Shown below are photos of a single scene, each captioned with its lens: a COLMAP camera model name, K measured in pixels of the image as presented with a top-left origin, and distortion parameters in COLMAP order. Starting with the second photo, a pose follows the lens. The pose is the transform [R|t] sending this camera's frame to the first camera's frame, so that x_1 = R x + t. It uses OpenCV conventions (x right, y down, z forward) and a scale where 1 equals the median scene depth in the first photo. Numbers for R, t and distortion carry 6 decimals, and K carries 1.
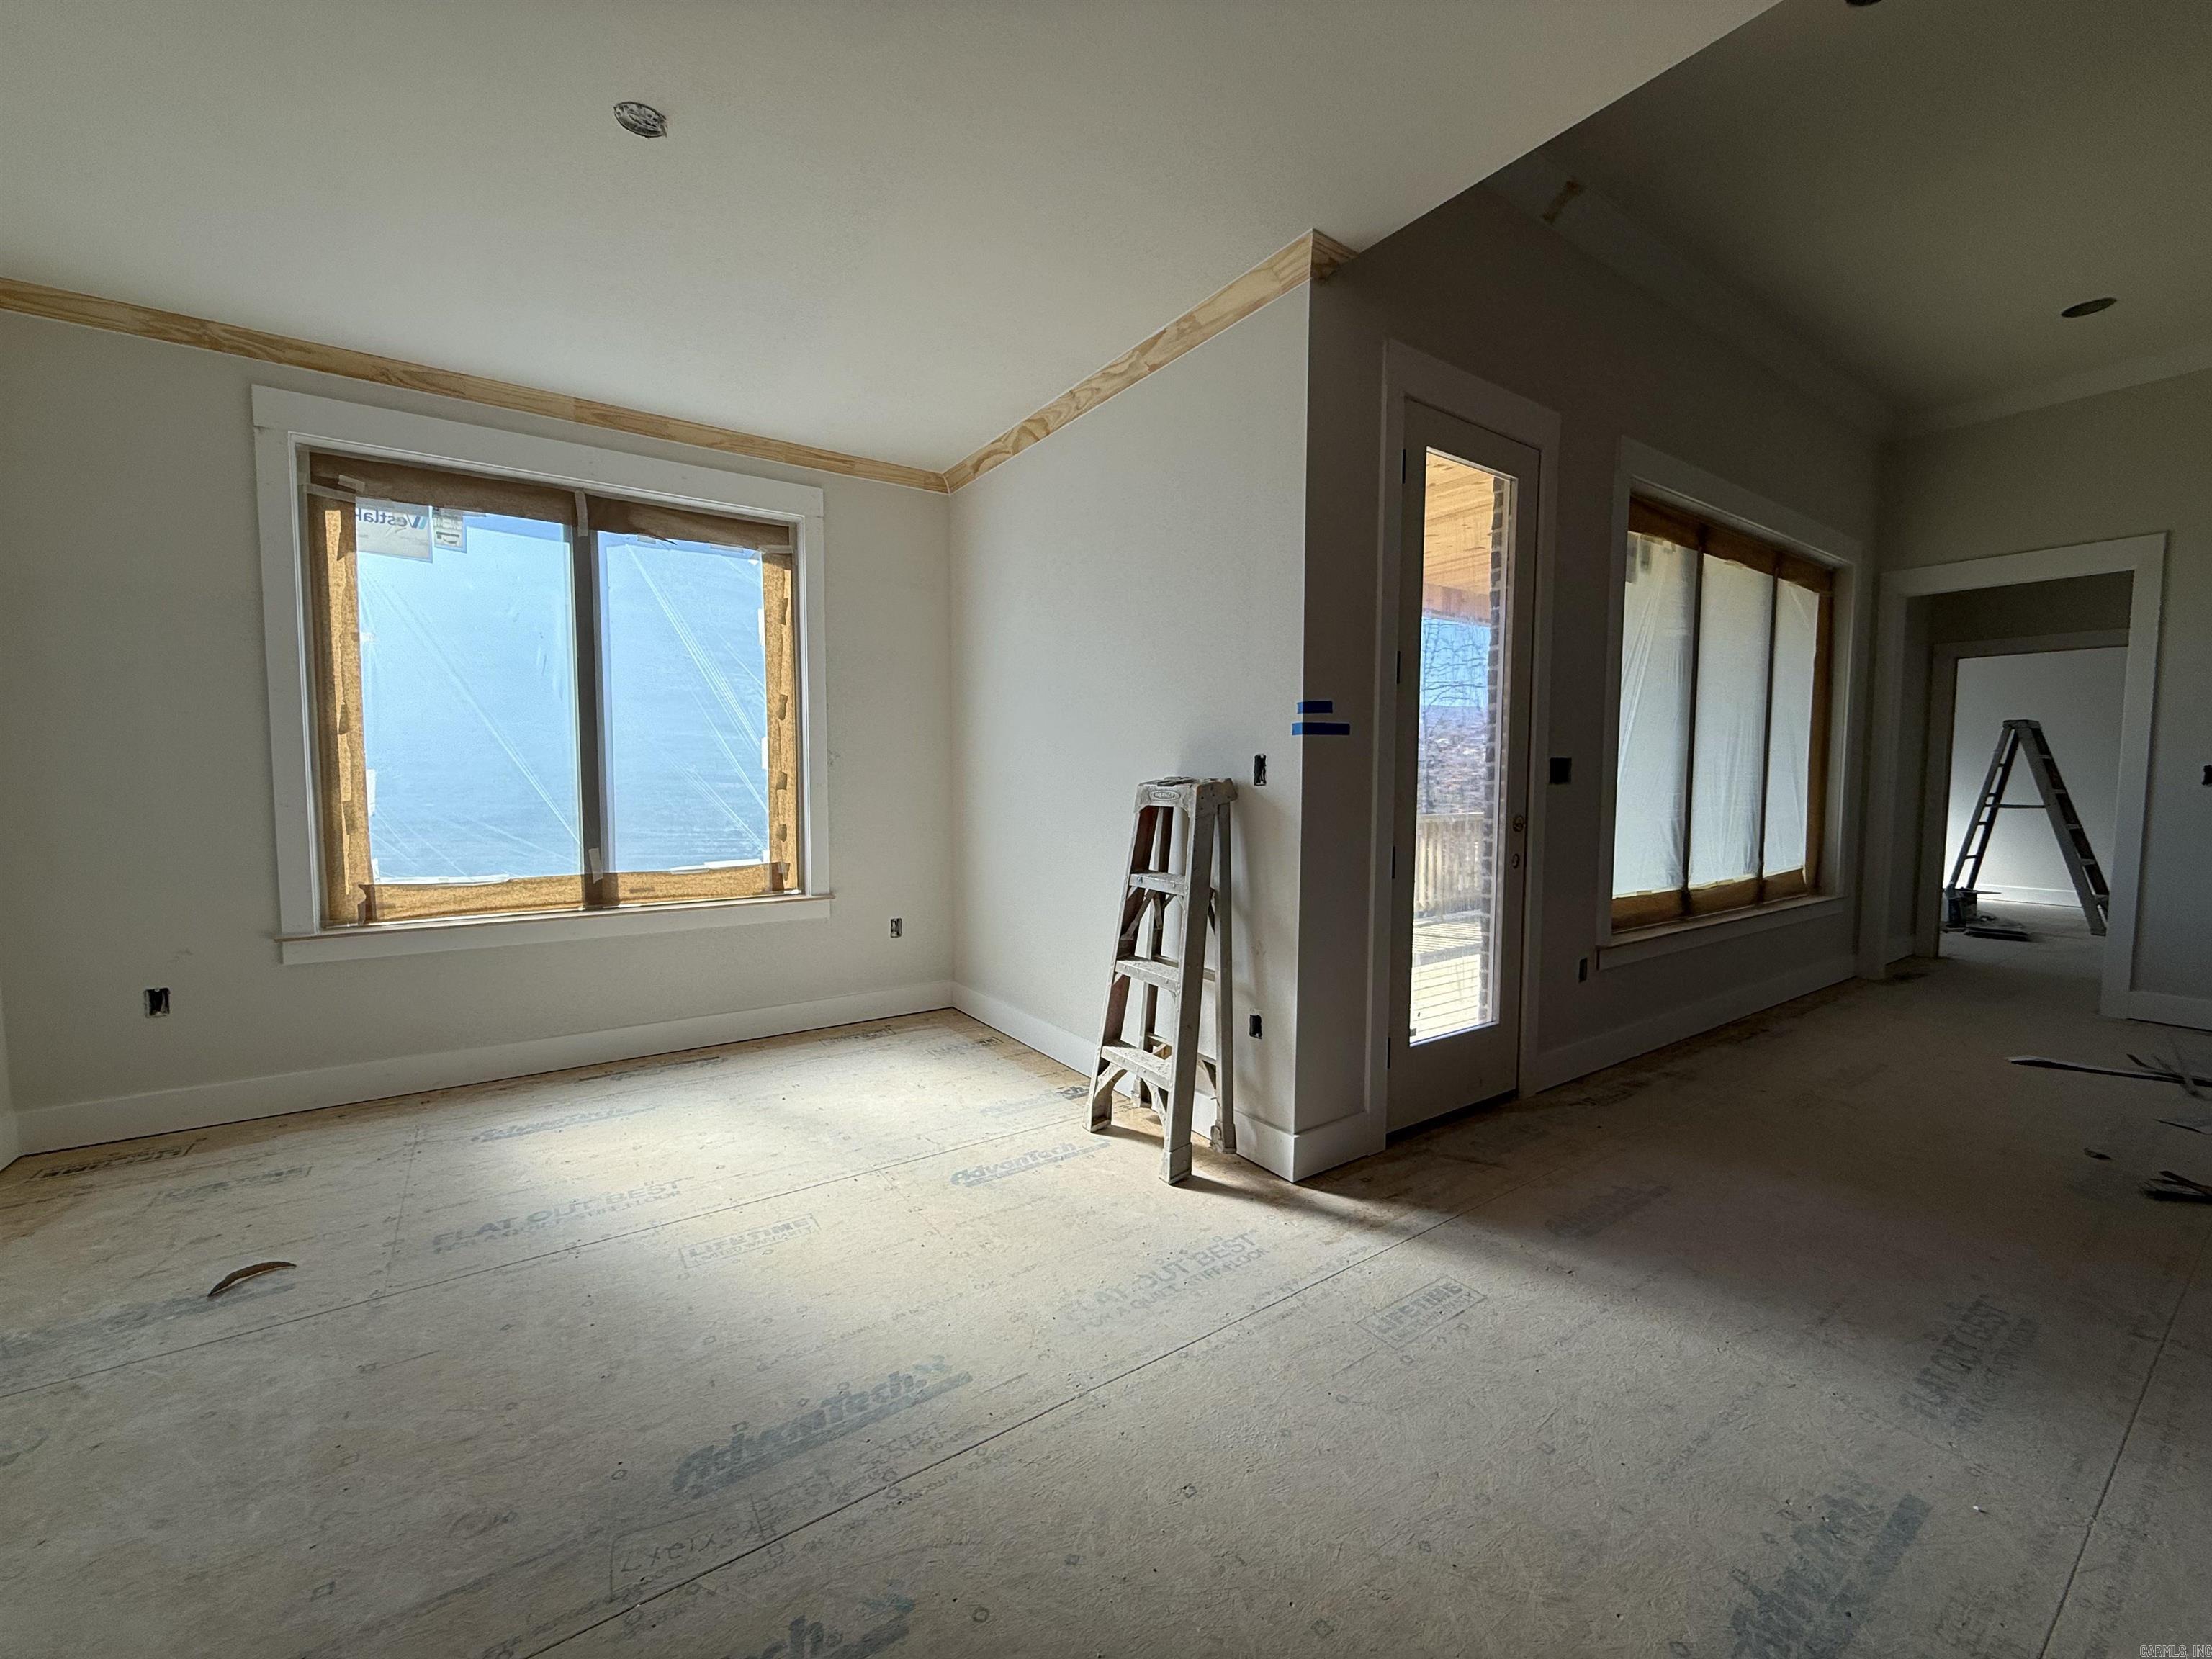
lens RADIAL K [[881.6, 0, 1094.1], [0, 881.6, 832.7], [0, 0, 1]] dist [0.000186, -0.000221]
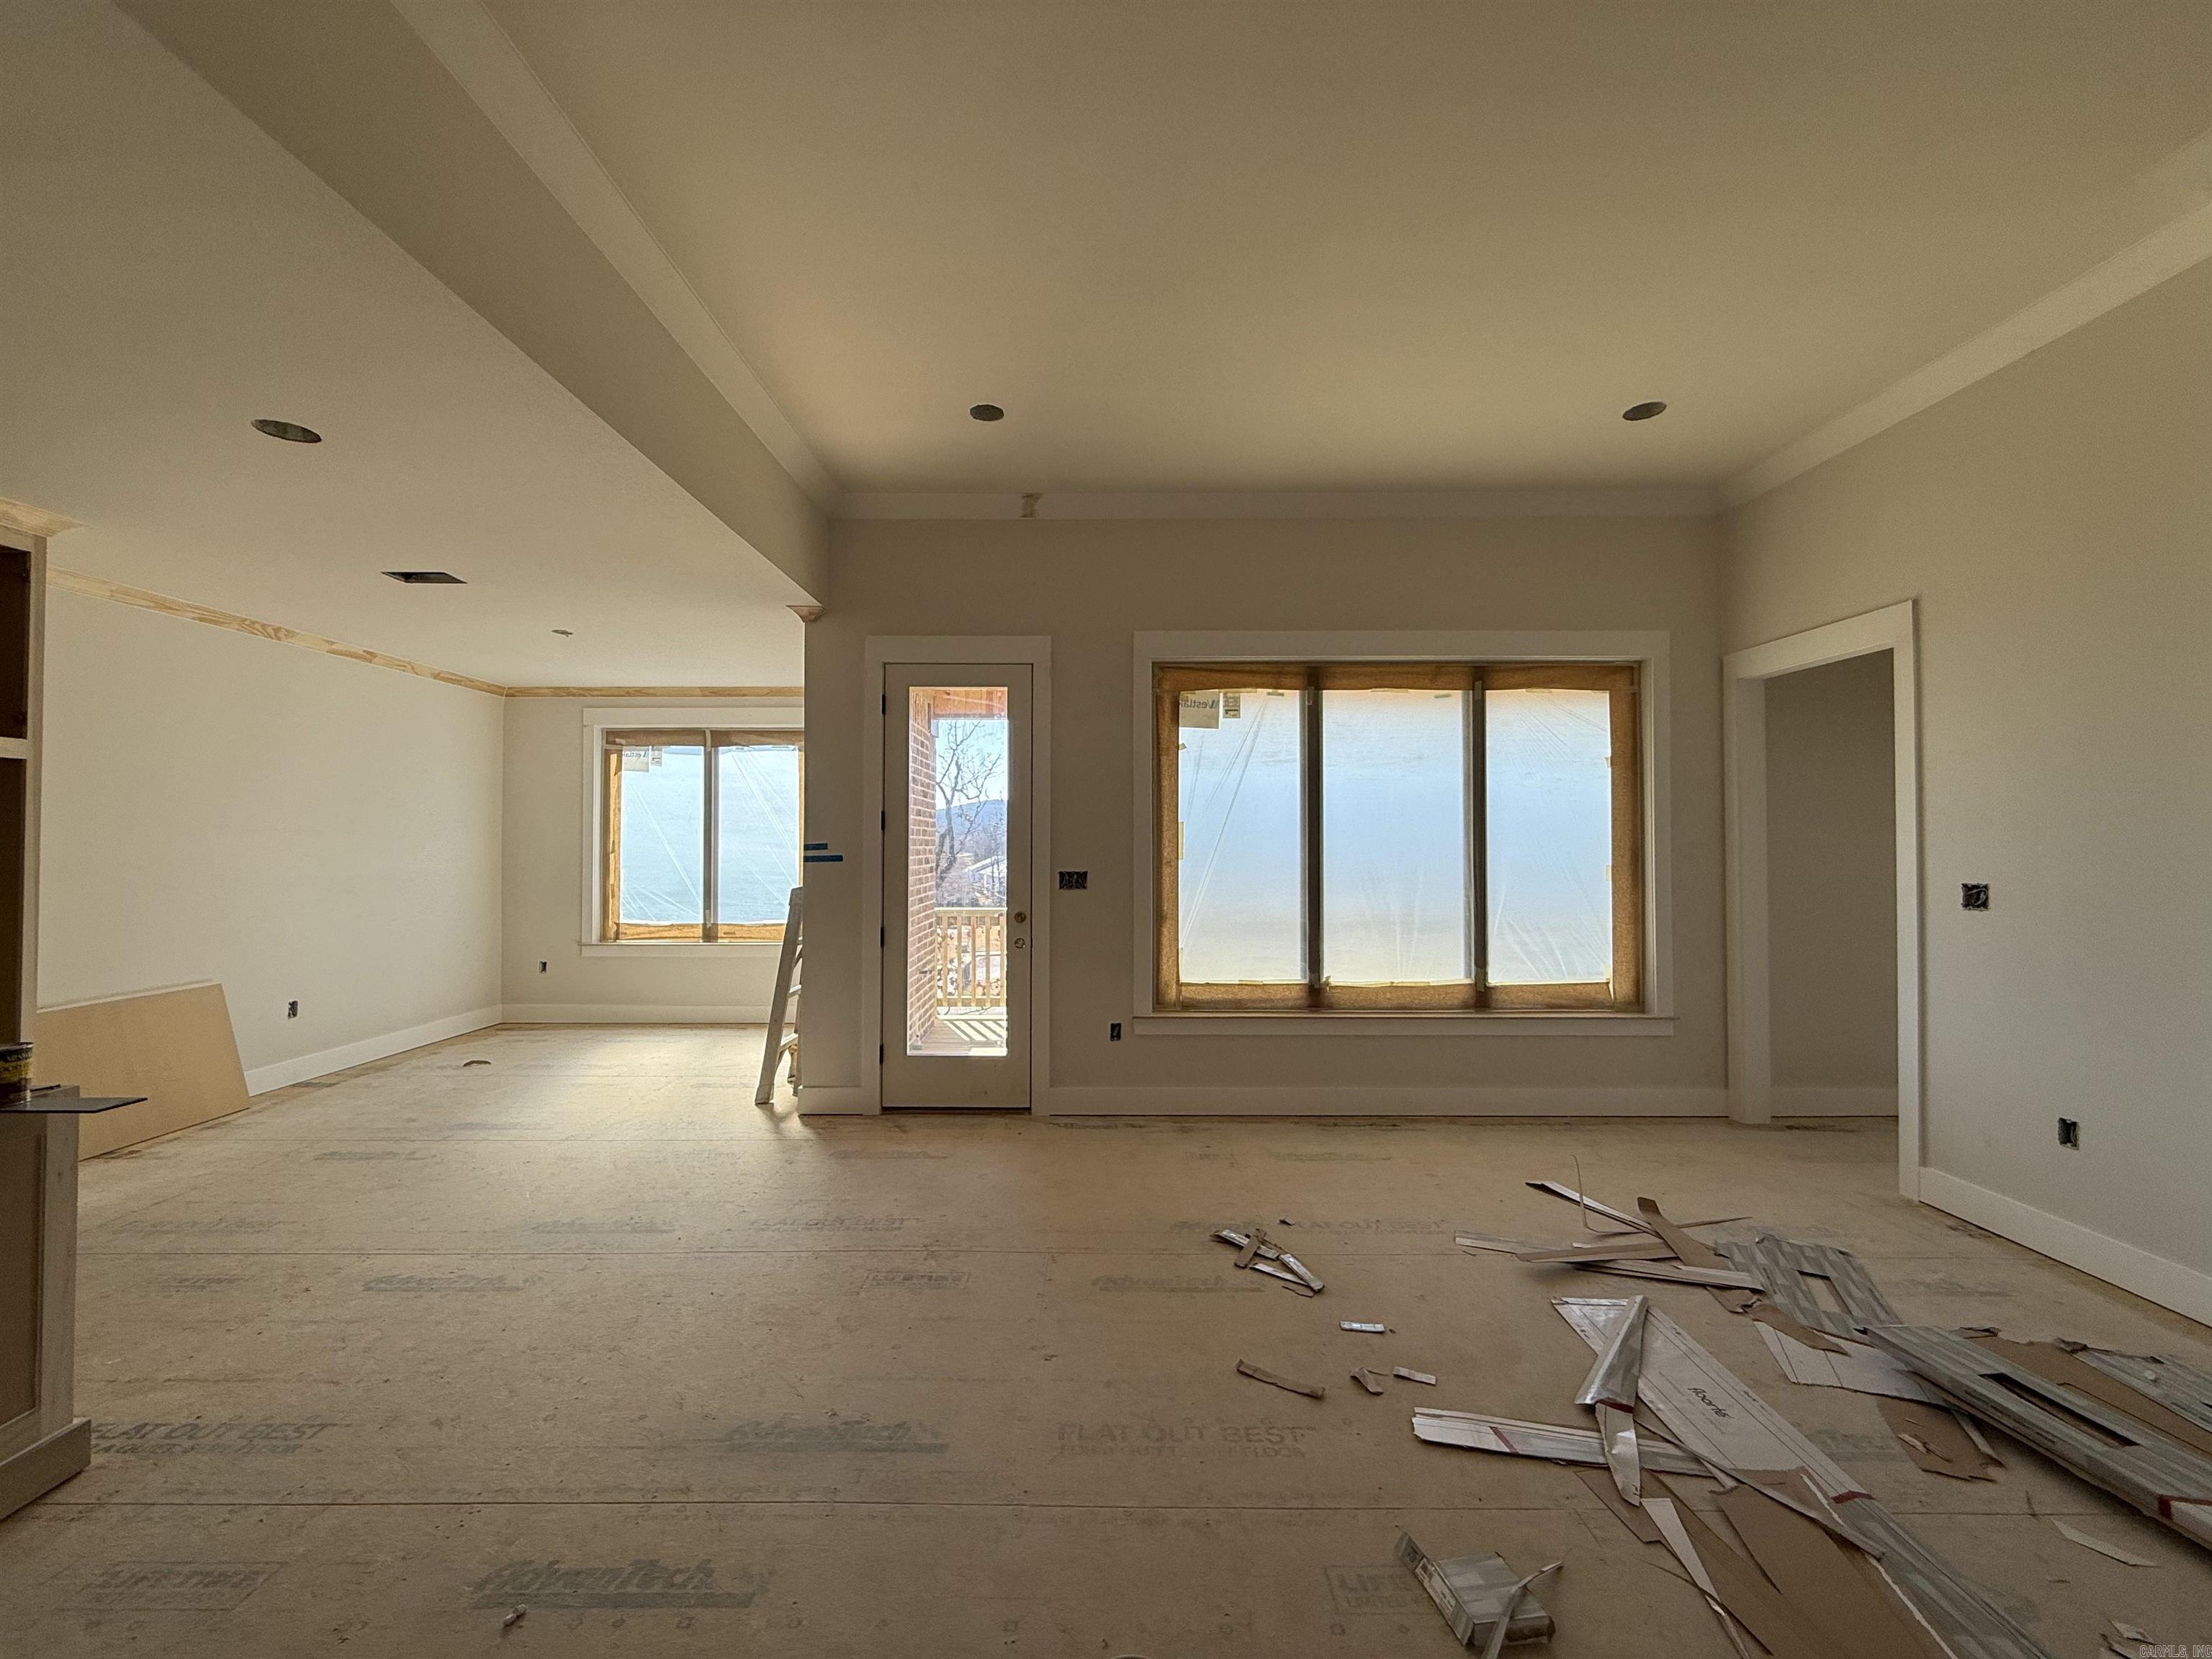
lens RADIAL K [[881.6, 0, 1096.8], [0, 881.6, 832.8], [0, 0, 1]] dist [0.000186, -0.000221]
pose [[0.822170, -0.011086, -0.569134, 1.398307], [-0.034085, 0.997058, -0.068660, -0.053161], [0.568221, 0.075849, 0.819373, -0.124079]]
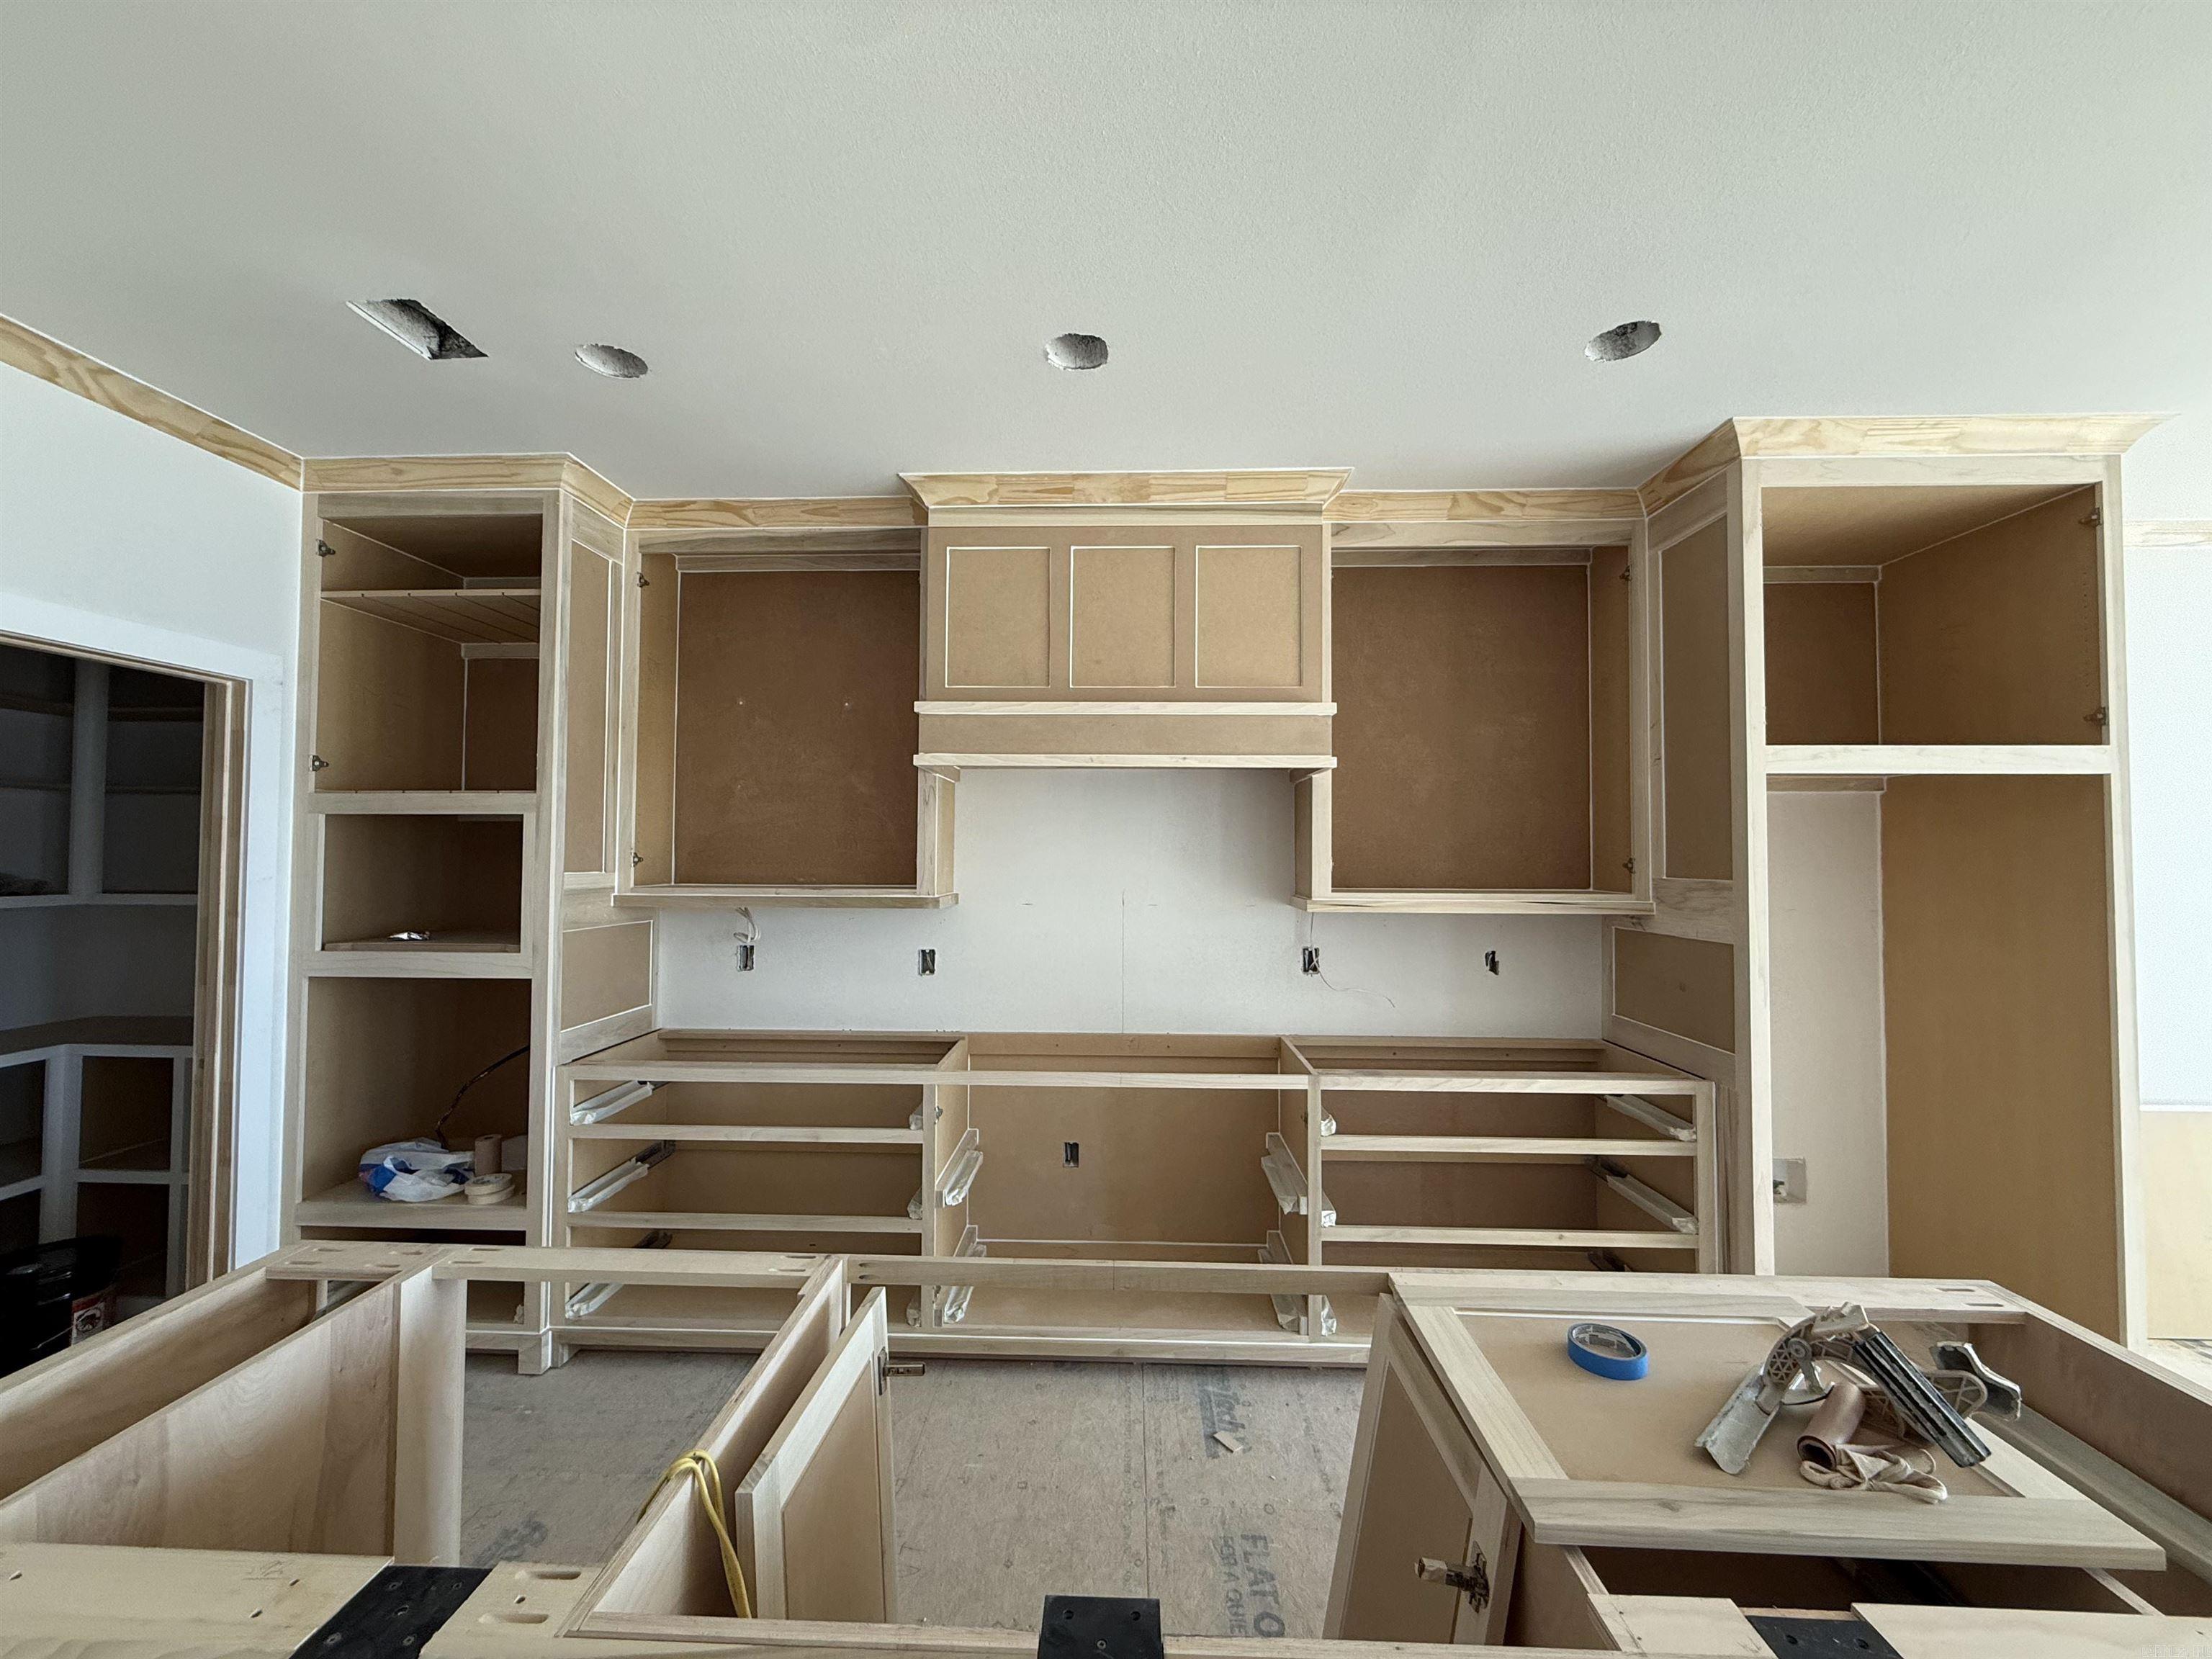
lens RADIAL K [[881.6, 0, 1095.9], [0, 881.6, 827.1], [0, 0, 1]] dist [0.000186, -0.000221]
pose [[-0.594524, -0.033223, -0.803391, 0.863963], [-0.060223, 0.998180, 0.003287, -0.075144], [0.801819, 0.050337, -0.595443, -0.232050]]
